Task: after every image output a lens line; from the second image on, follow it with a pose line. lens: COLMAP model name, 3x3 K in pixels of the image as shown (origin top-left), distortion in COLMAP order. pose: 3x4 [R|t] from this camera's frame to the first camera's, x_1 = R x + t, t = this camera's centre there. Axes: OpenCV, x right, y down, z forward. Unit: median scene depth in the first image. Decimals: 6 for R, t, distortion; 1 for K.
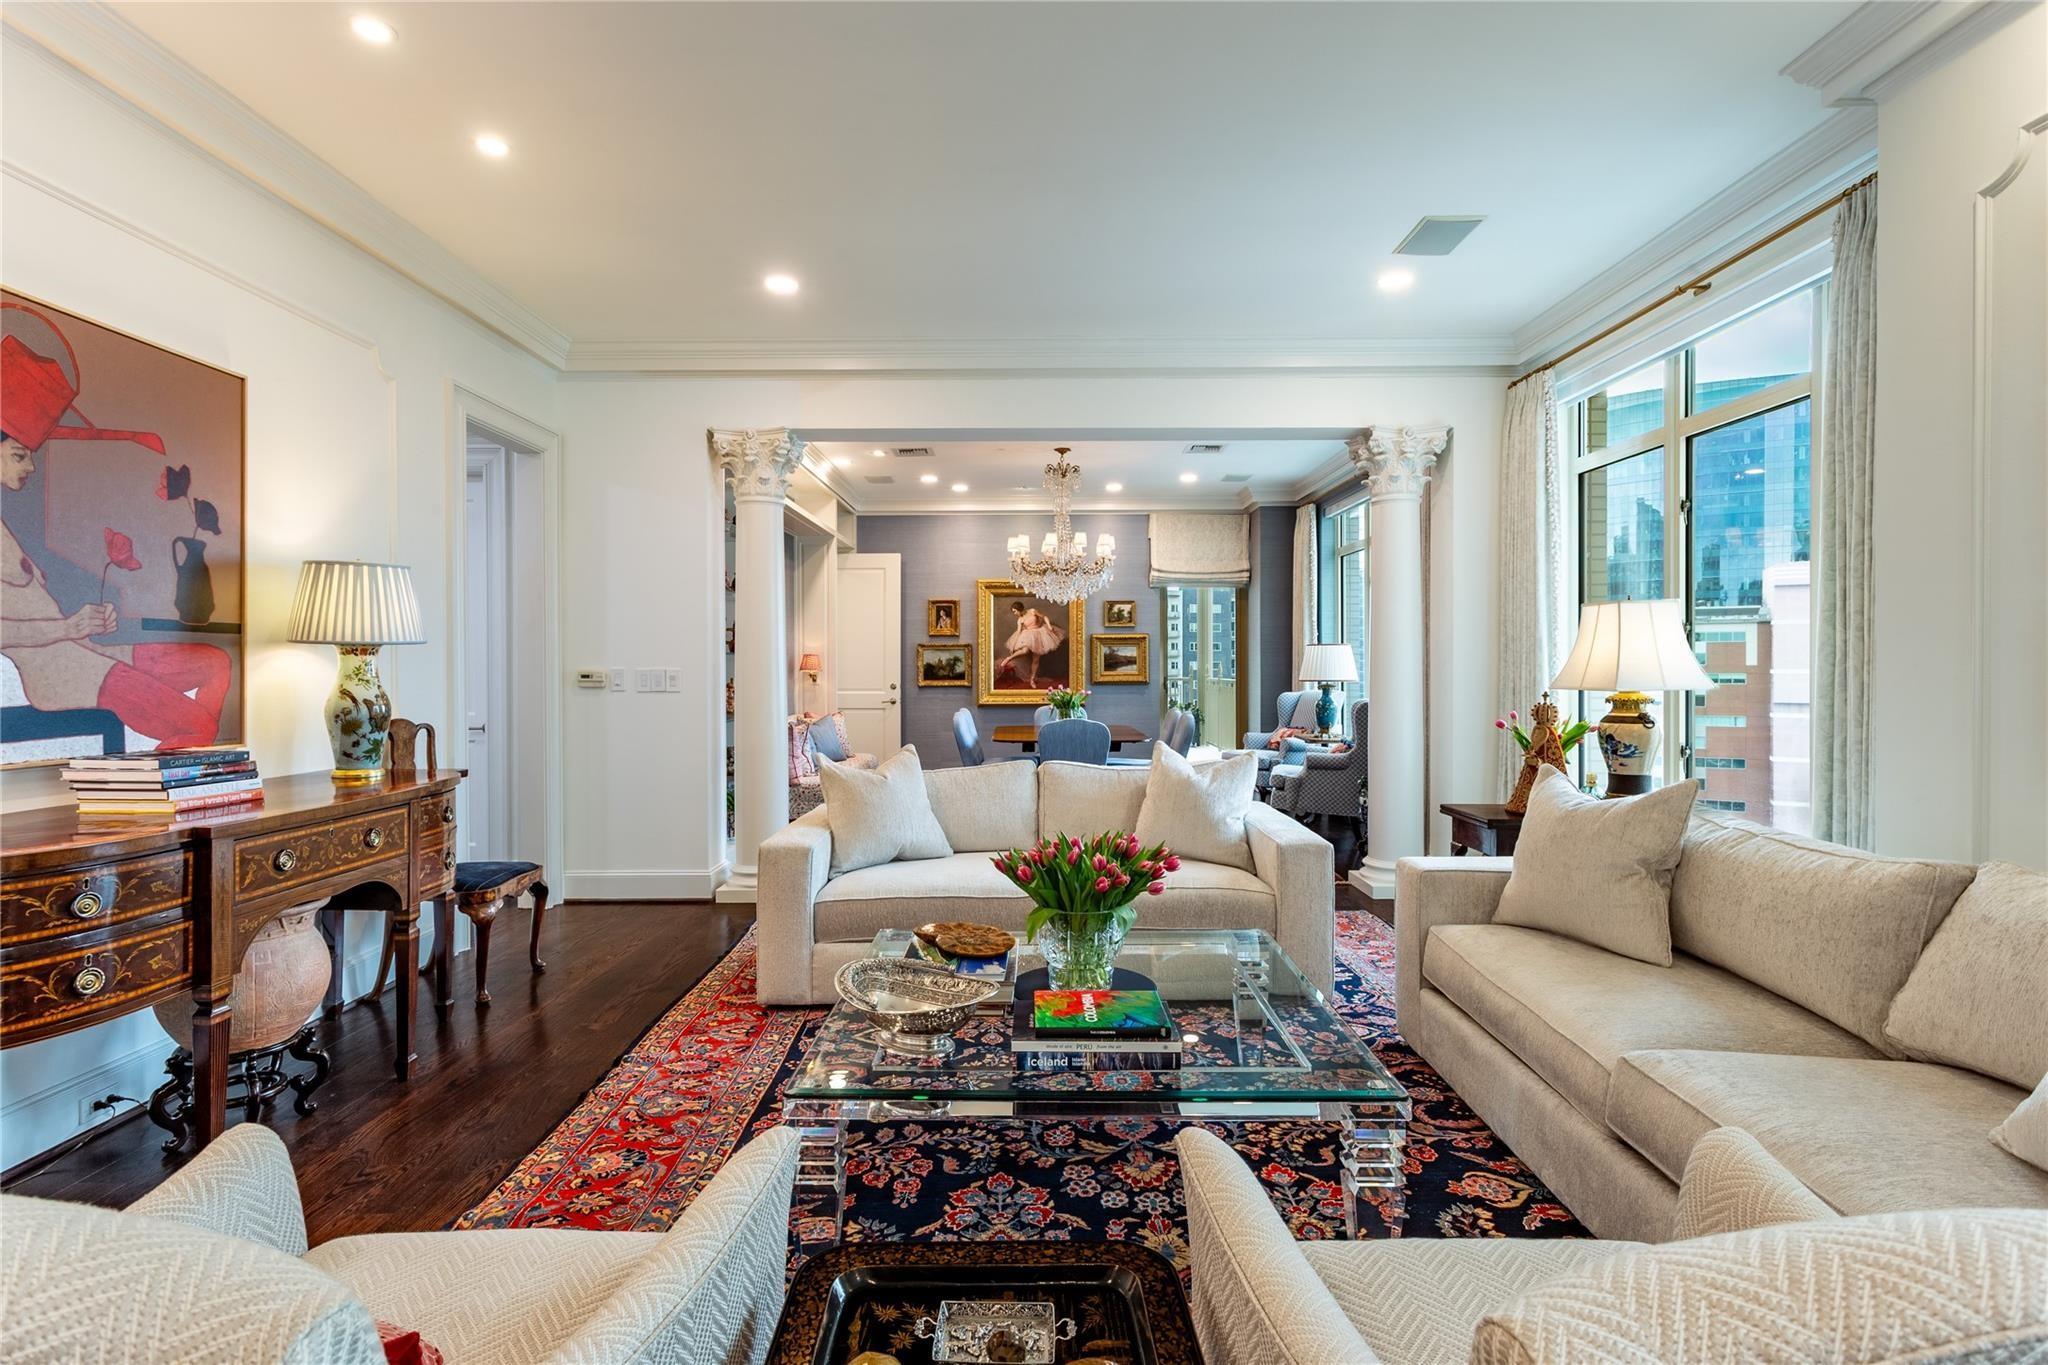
lens RADIAL K [[976.7, 0, 1025.0], [0, 976.7, 671.3], [0, 0, 1]] dist [0.001875, 0.000311]
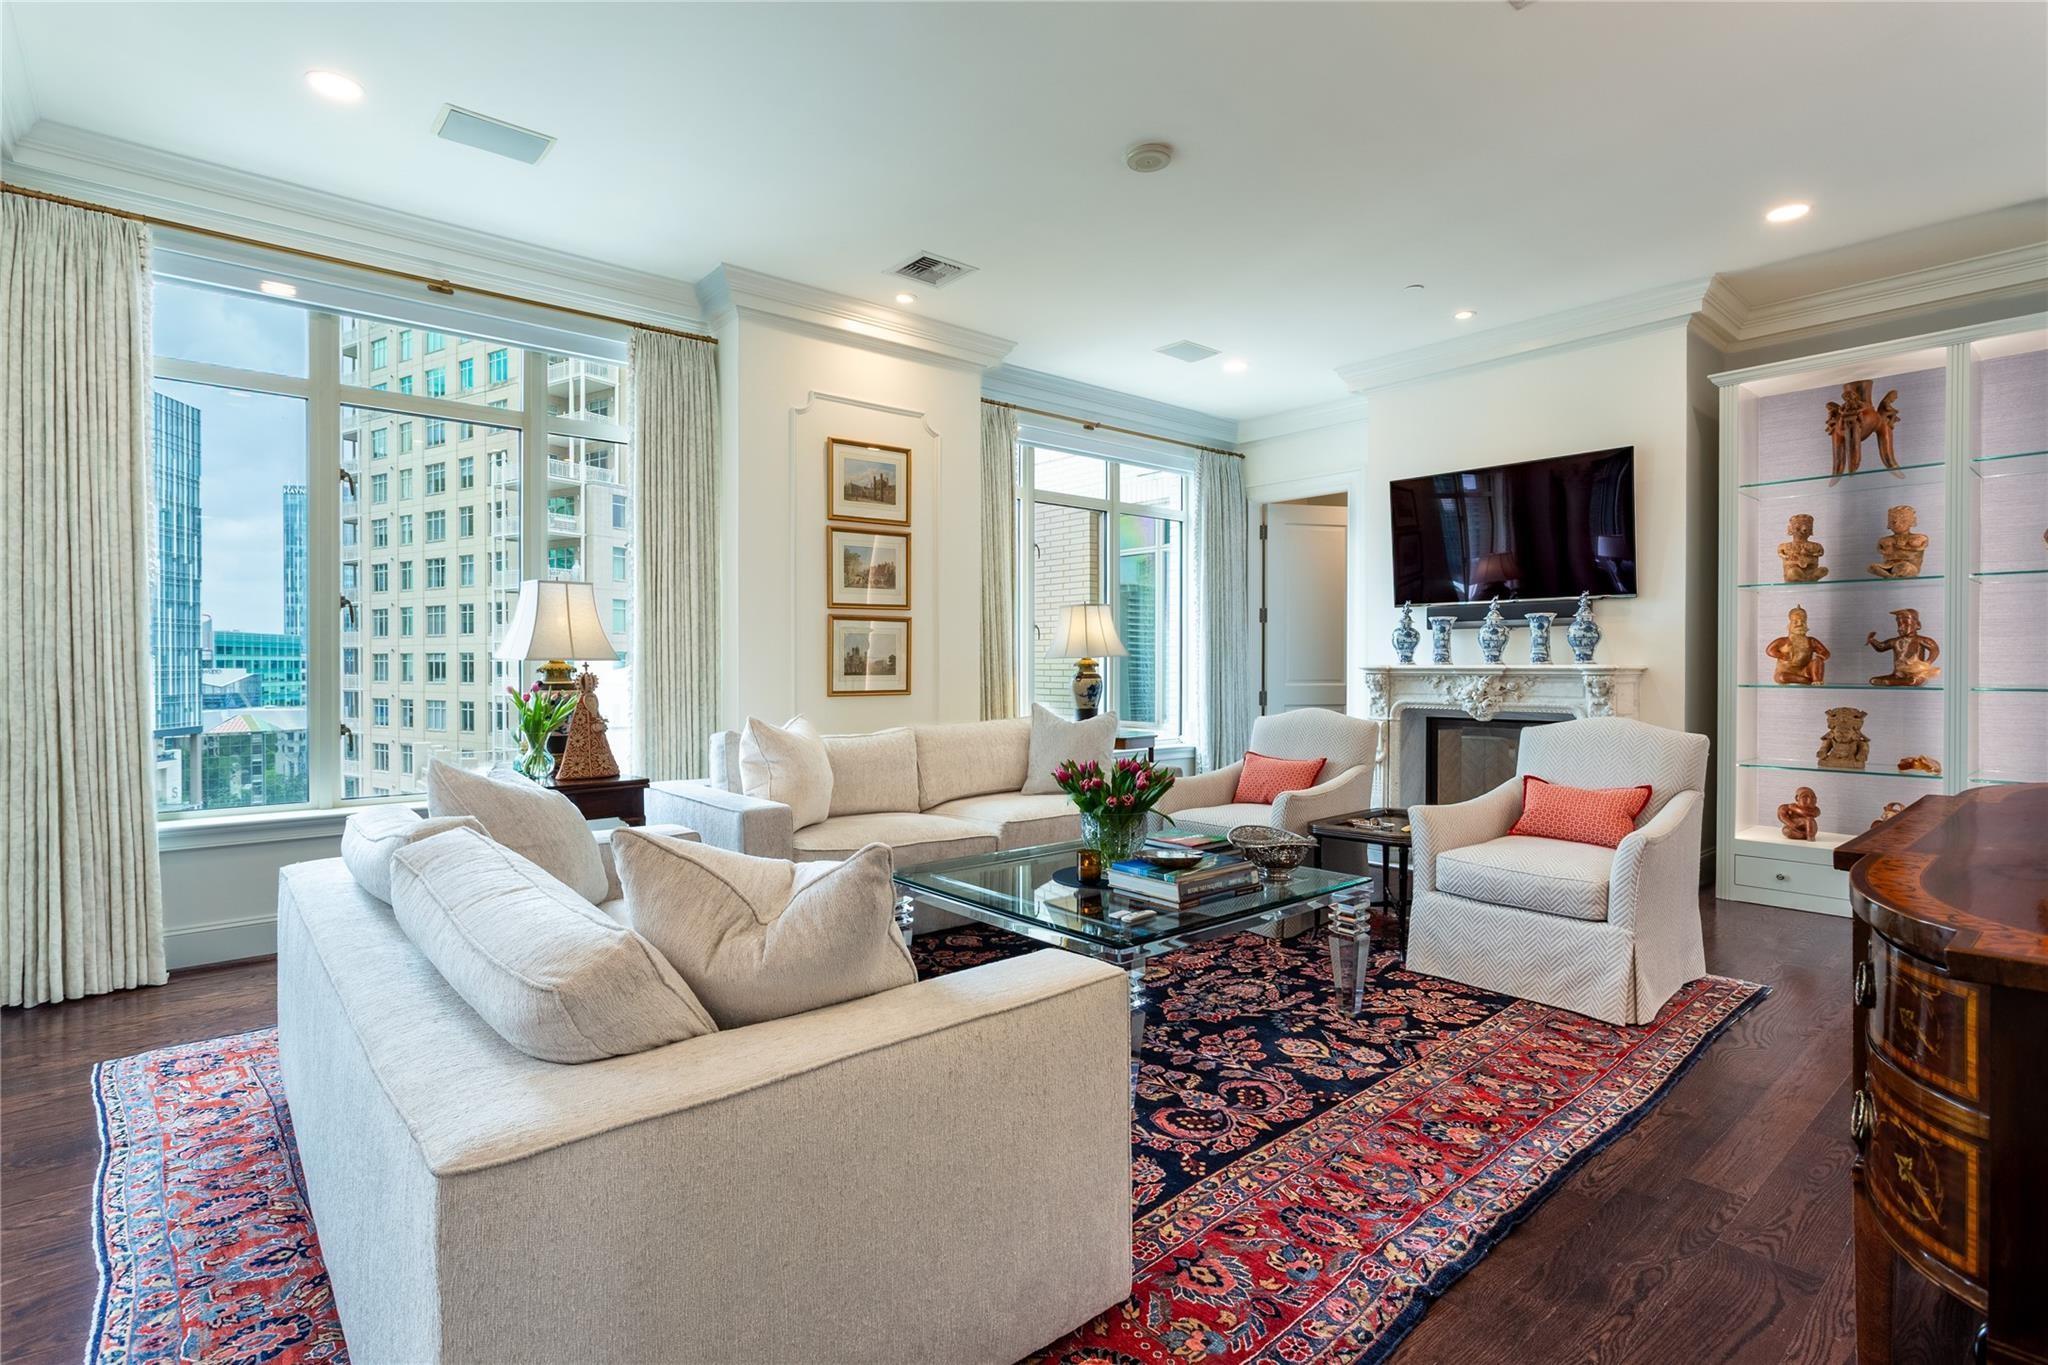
lens RADIAL K [[1007.9, 0, 1025.9], [0, 1007.9, 675.1], [0, 0, 1]] dist [-0.013163, 0.000947]
pose [[-0.655543, -0.004684, 0.755143, -0.218635], [0.007283, 0.999895, 0.012525, 0.008813], [-0.755123, 0.013711, -0.655440, 0.483909]]
